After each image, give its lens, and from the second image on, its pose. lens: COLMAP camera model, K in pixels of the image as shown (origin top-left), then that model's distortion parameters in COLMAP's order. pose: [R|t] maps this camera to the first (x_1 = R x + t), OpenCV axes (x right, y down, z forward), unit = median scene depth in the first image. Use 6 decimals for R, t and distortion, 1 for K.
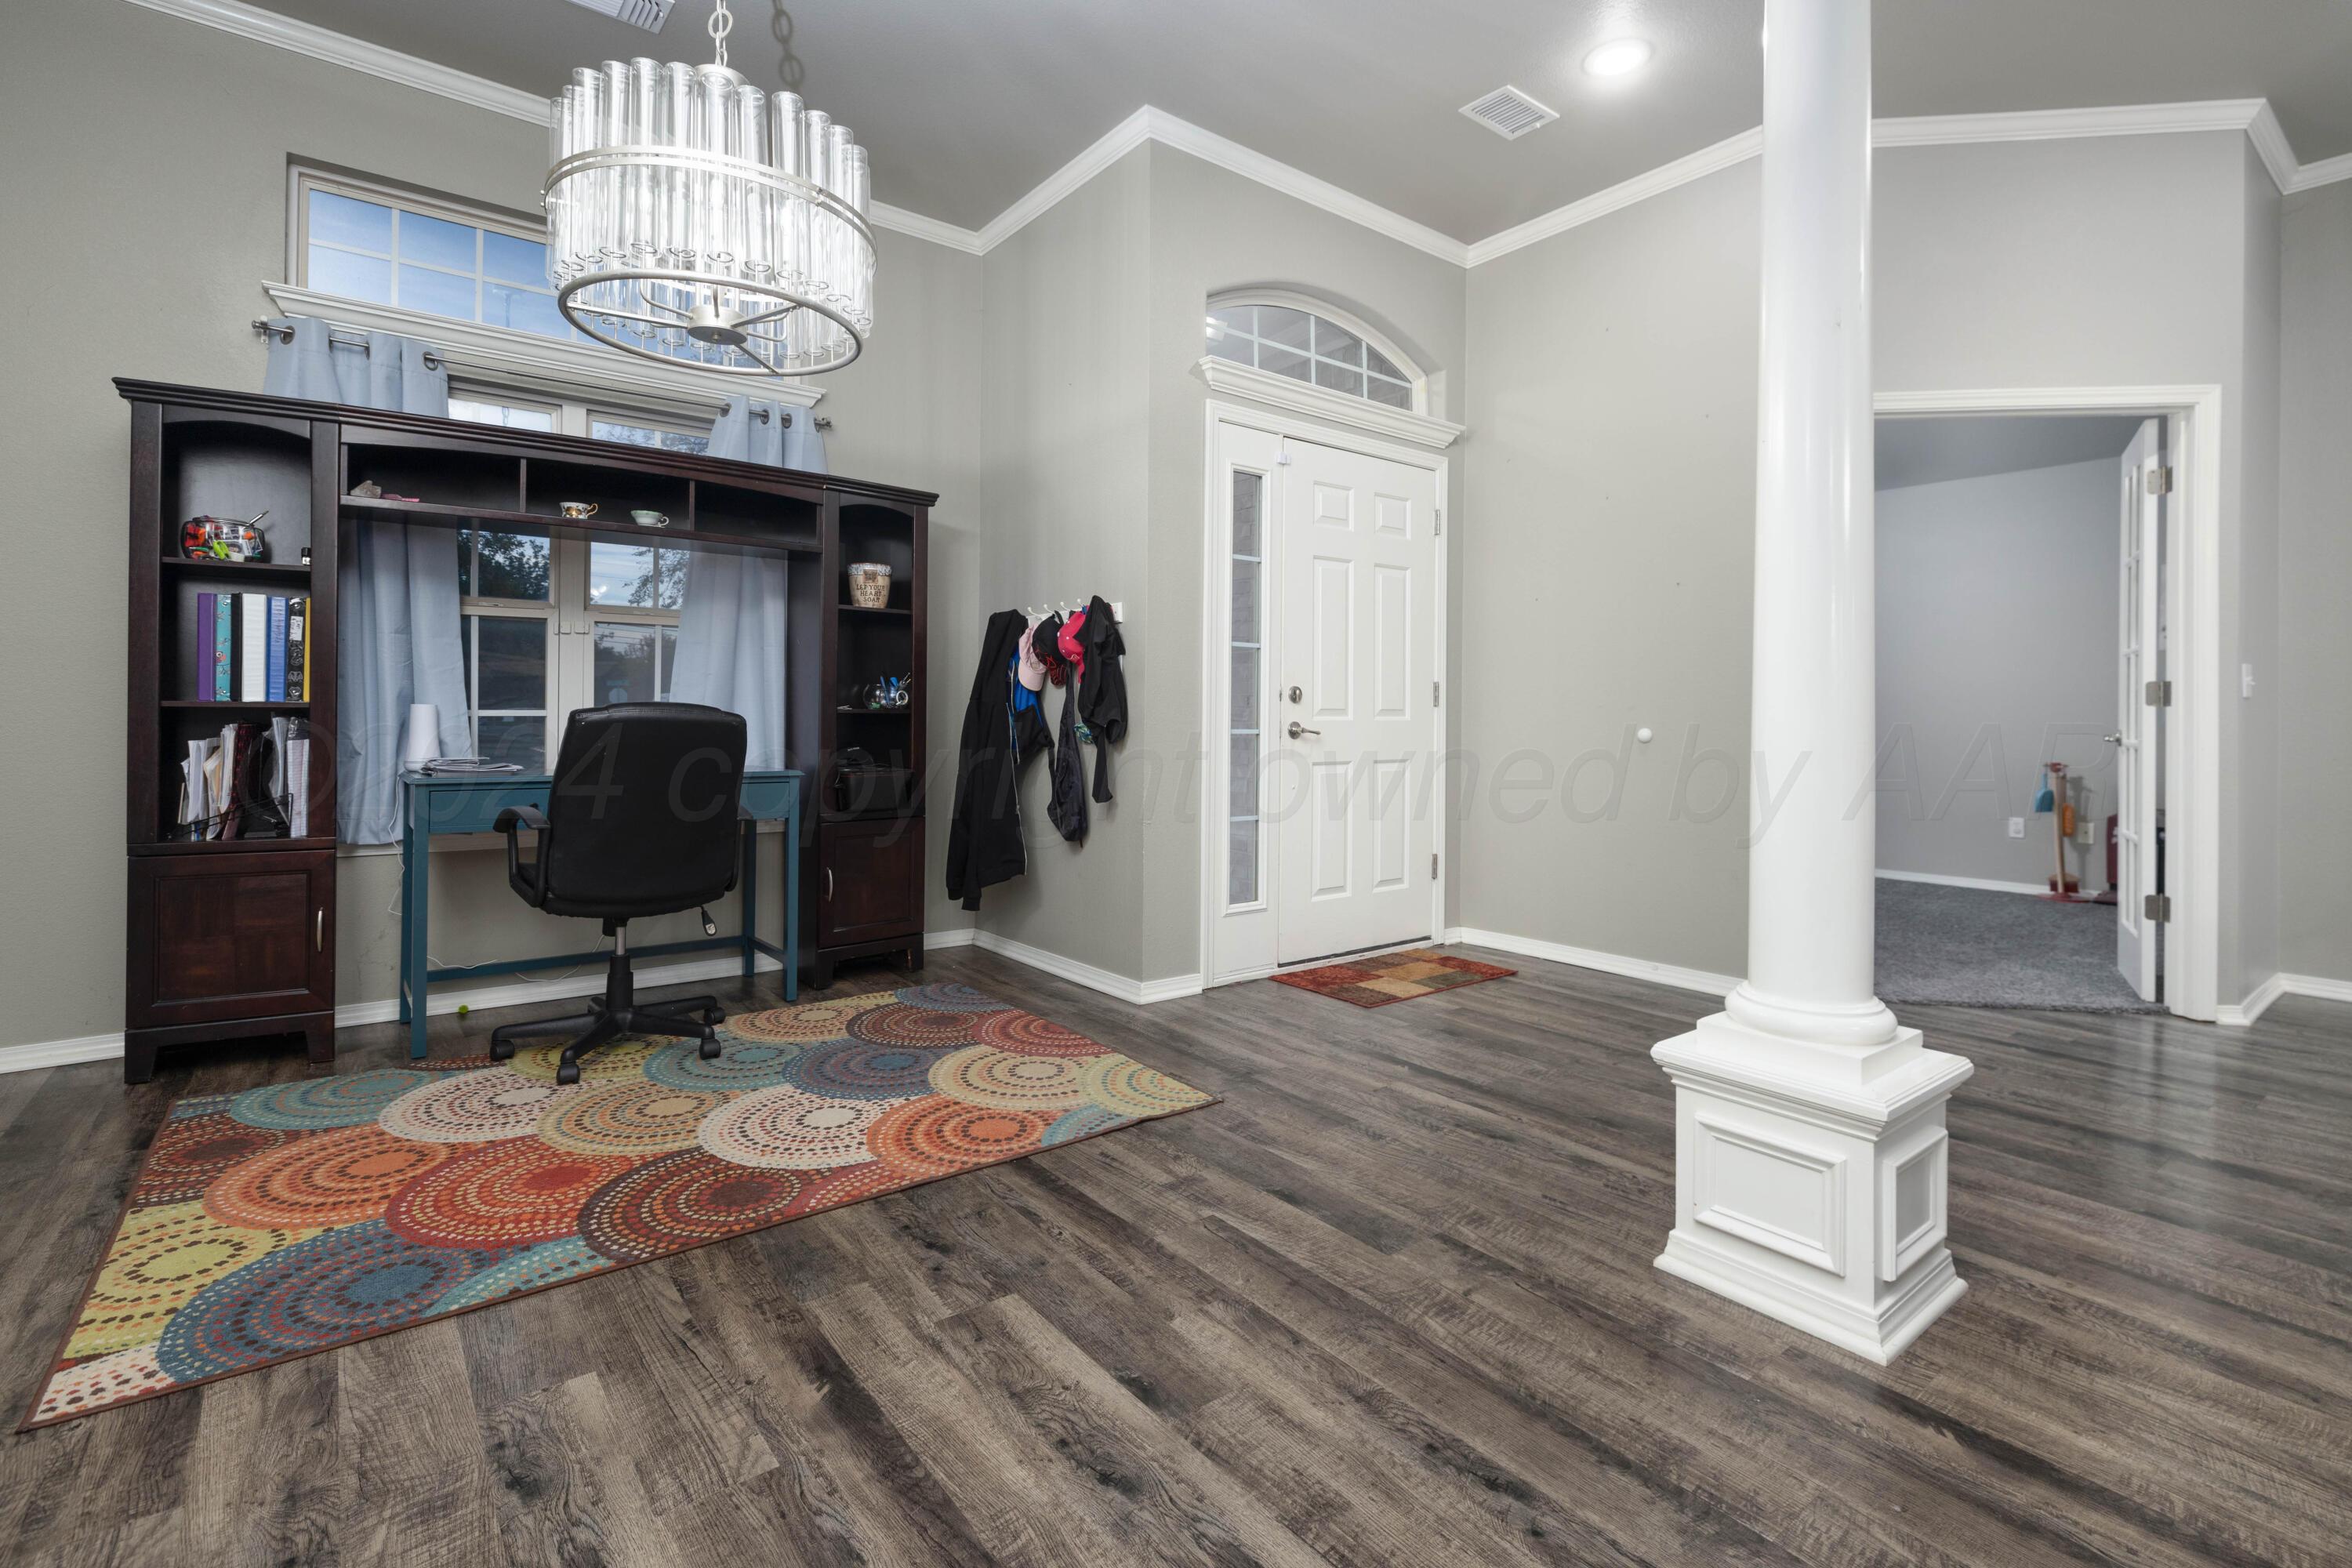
lens RADIAL K [[1073.1, 0, 1180.2], [0, 1073.1, 713.4], [0, 0, 1]] dist [-0.001284, -0.000086]
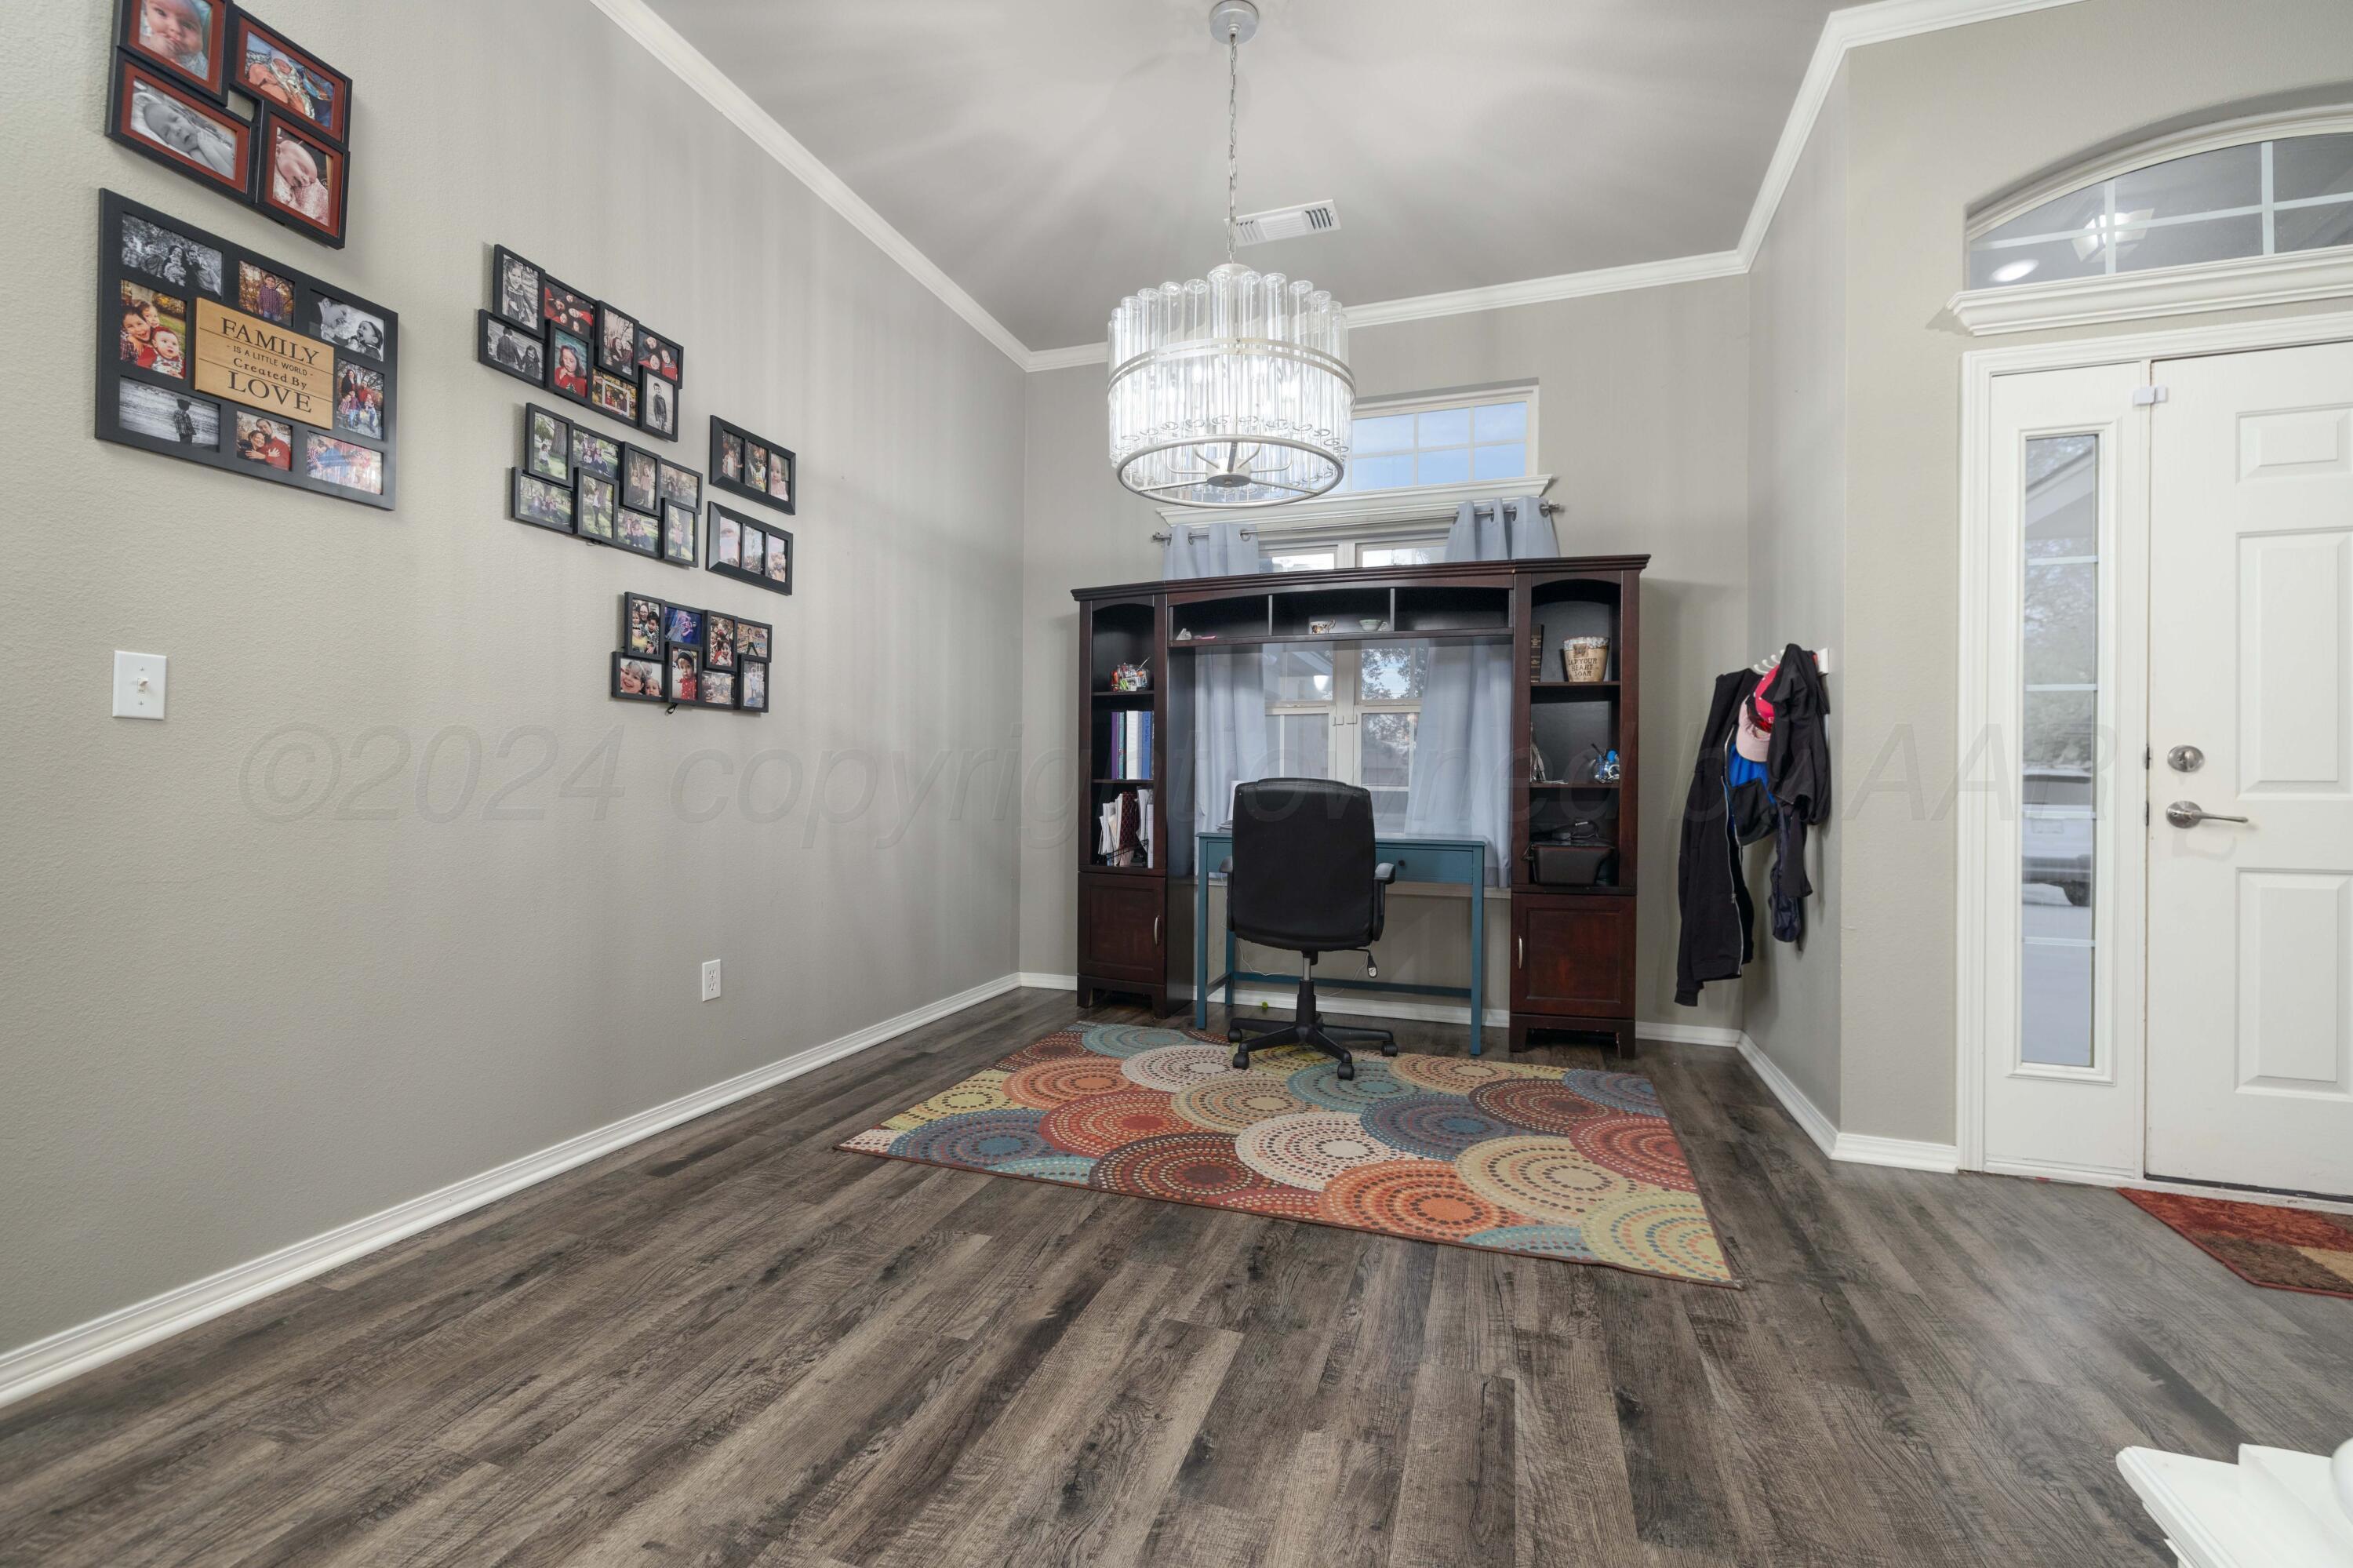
lens RADIAL K [[996.5, 0, 1176.5], [0, 996.5, 784.0], [0, 0, 1]] dist [0.000077, -0.000138]
pose [[0.548207, -0.003288, -0.836336, 0.437610], [-0.002974, 0.999978, -0.005881, 0.004361], [0.836337, 0.005712, 0.548186, 0.280976]]
